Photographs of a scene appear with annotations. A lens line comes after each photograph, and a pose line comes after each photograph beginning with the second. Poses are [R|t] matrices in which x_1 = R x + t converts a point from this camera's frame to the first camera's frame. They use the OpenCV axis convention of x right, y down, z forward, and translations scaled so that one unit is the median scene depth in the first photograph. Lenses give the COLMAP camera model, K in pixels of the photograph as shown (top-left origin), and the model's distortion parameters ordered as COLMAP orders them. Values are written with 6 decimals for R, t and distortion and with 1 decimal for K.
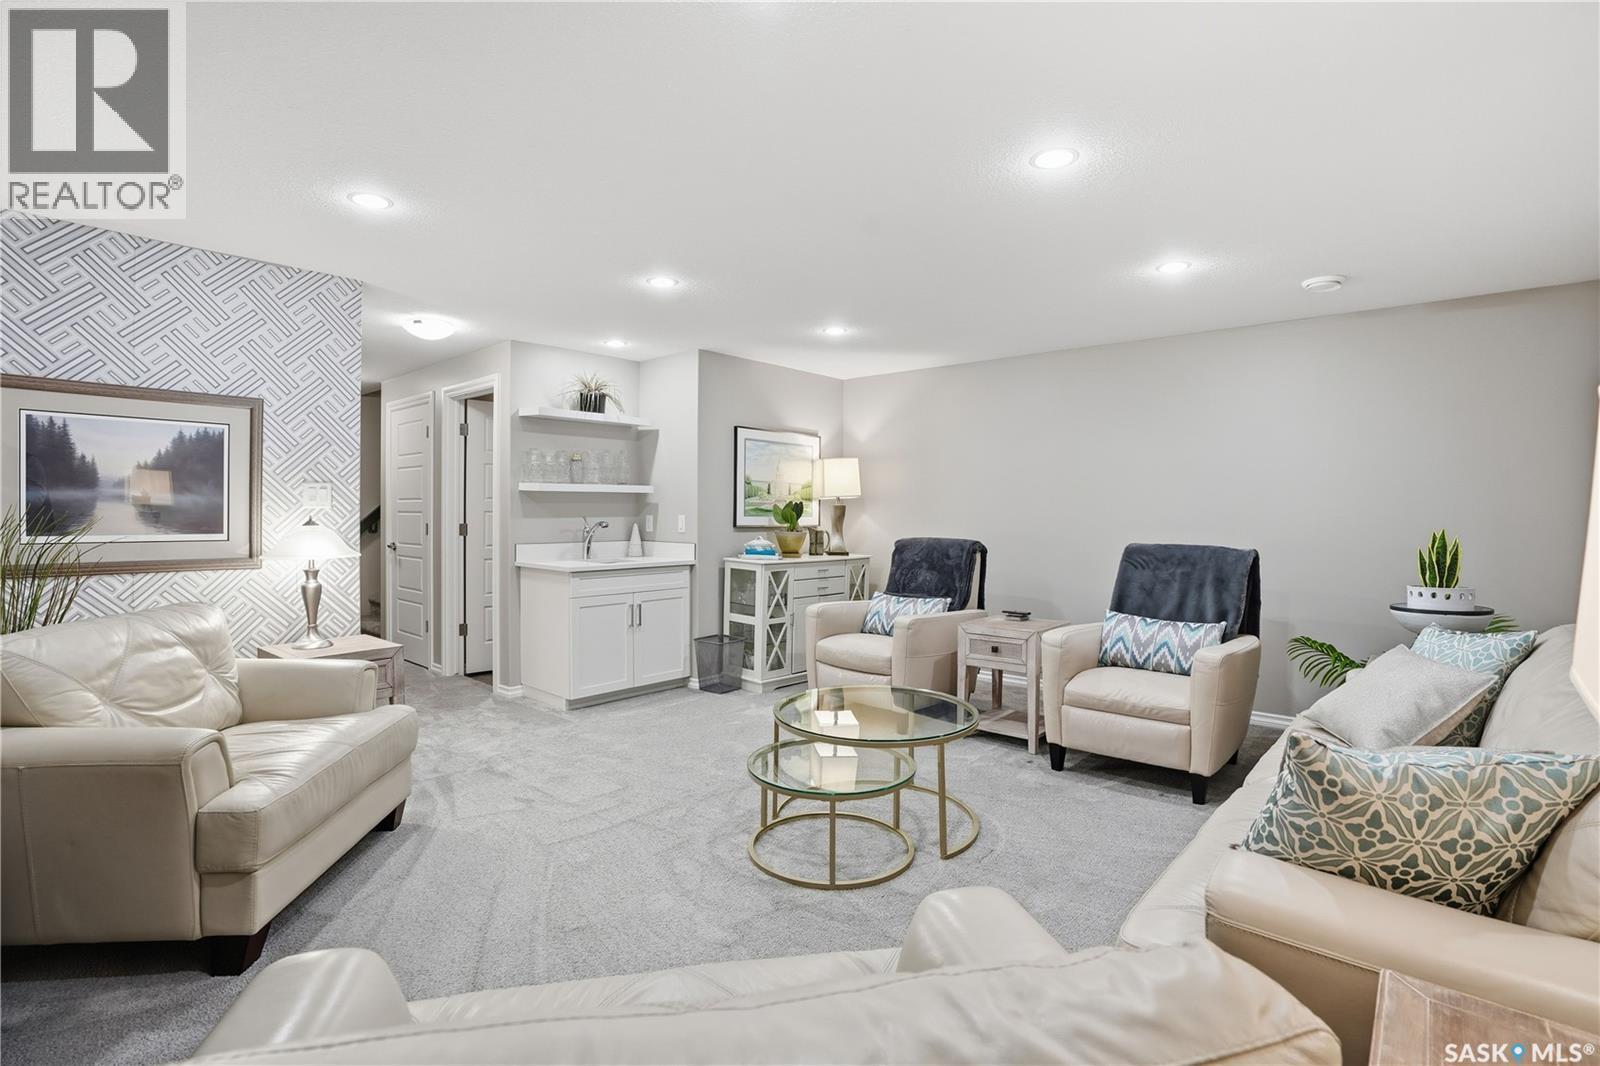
lens RADIAL K [[754.0, 0, 797.0], [0, 754.0, 517.9], [0, 0, 1]] dist [-0.071623, 0.031524]
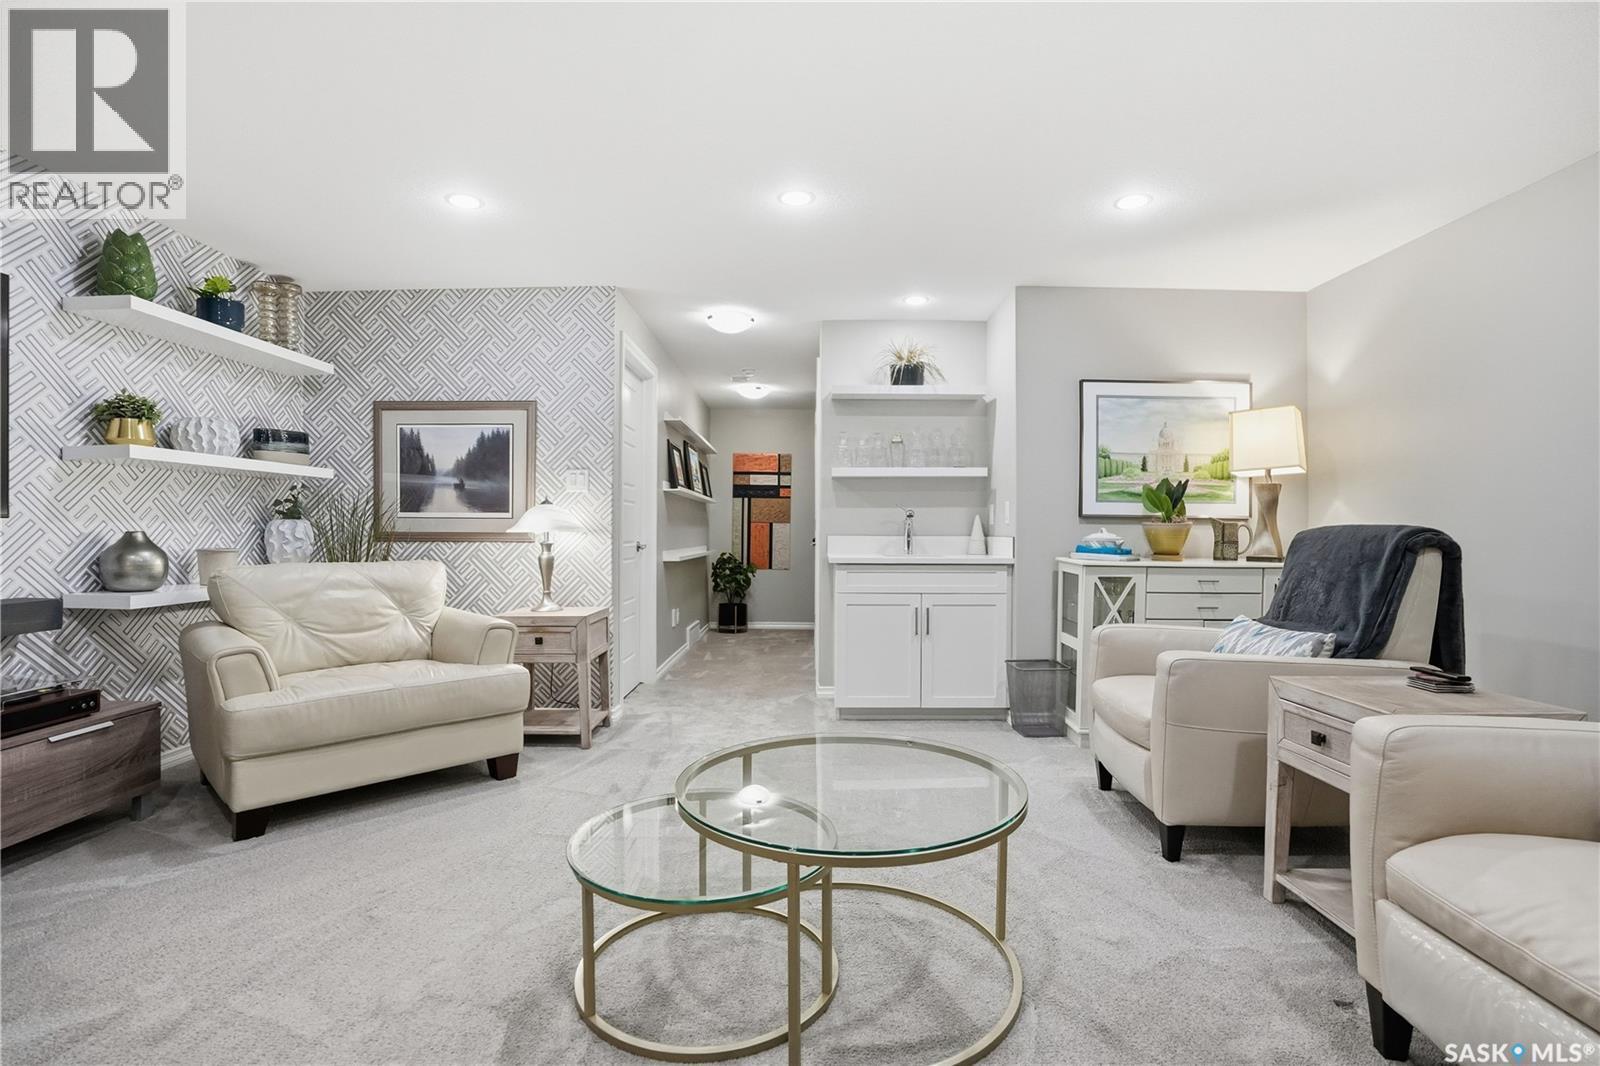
lens RADIAL K [[753.8, 0, 807.1], [0, 753.8, 529.9], [0, 0, 1]] dist [-0.071404, 0.024397]
pose [[0.662977, -0.003740, -0.748631, 0.343869], [-0.007986, 0.999895, -0.012068, 0.043208], [0.748597, 0.013979, 0.662878, 0.379759]]
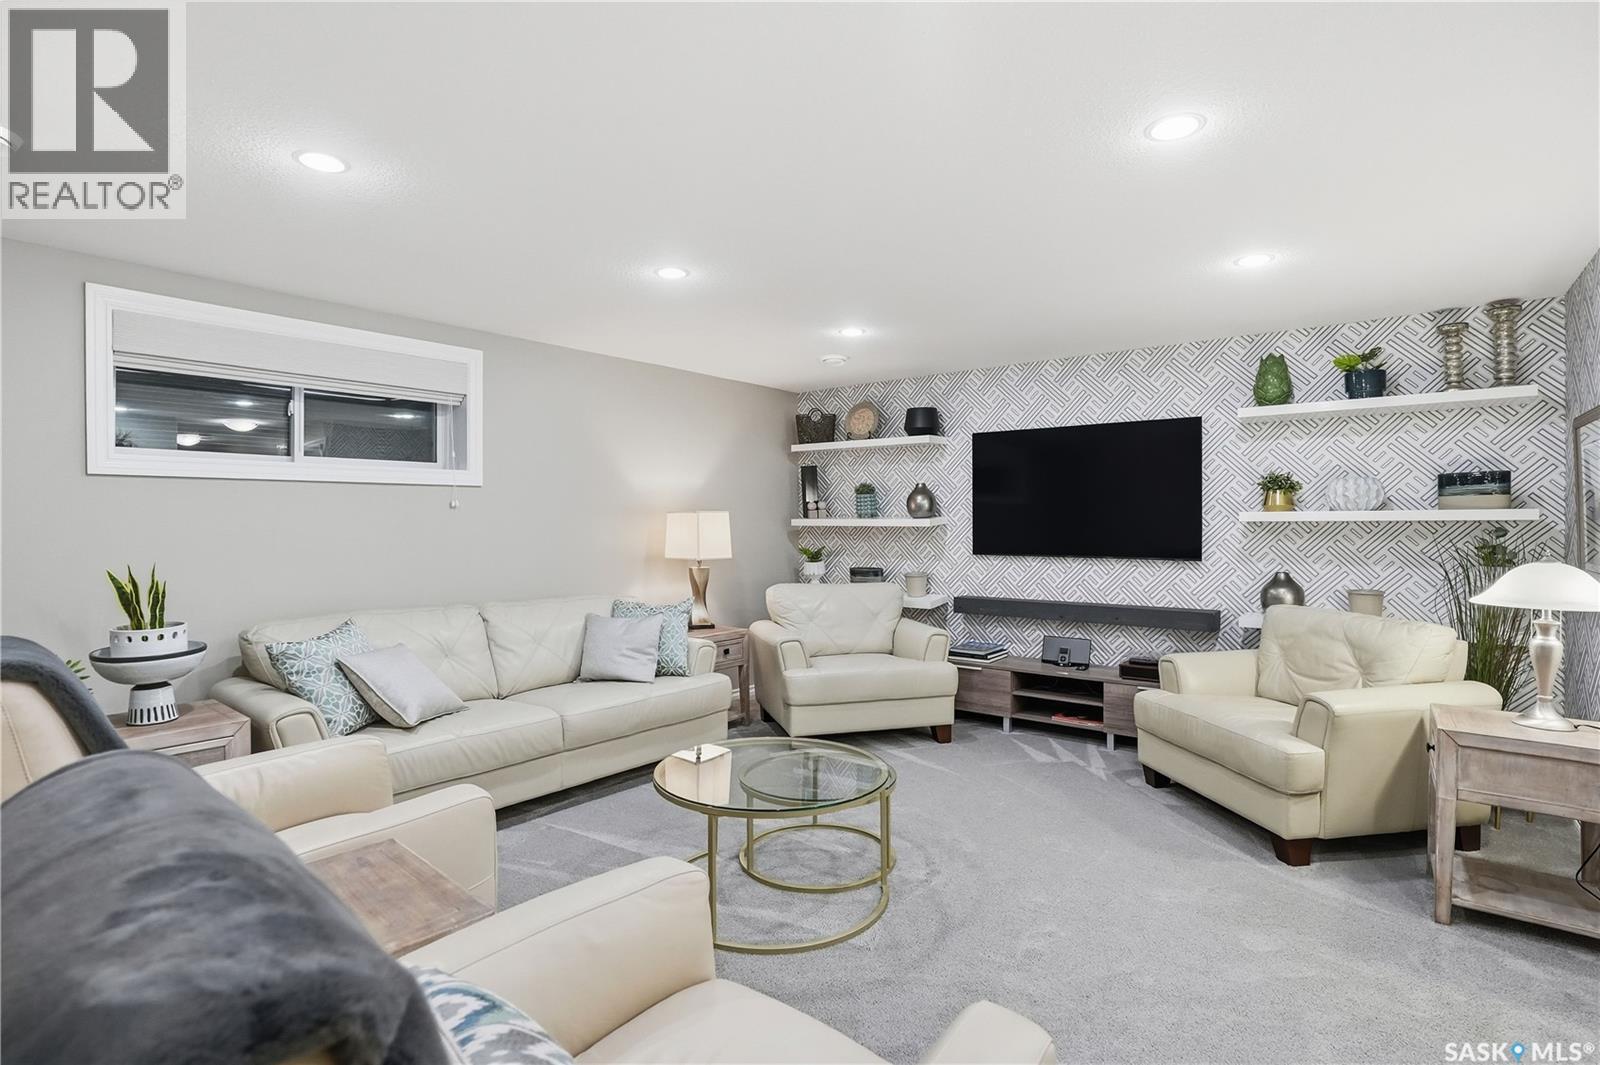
lens RADIAL K [[754.0, 0, 797.0], [0, 754.0, 517.4], [0, 0, 1]] dist [-0.071623, 0.031524]
pose [[-0.998993, -0.005958, -0.044461, 0.089988], [-0.005982, 0.999982, 0.000415, -0.021051], [0.044458, 0.000680, -0.999011, 1.205086]]
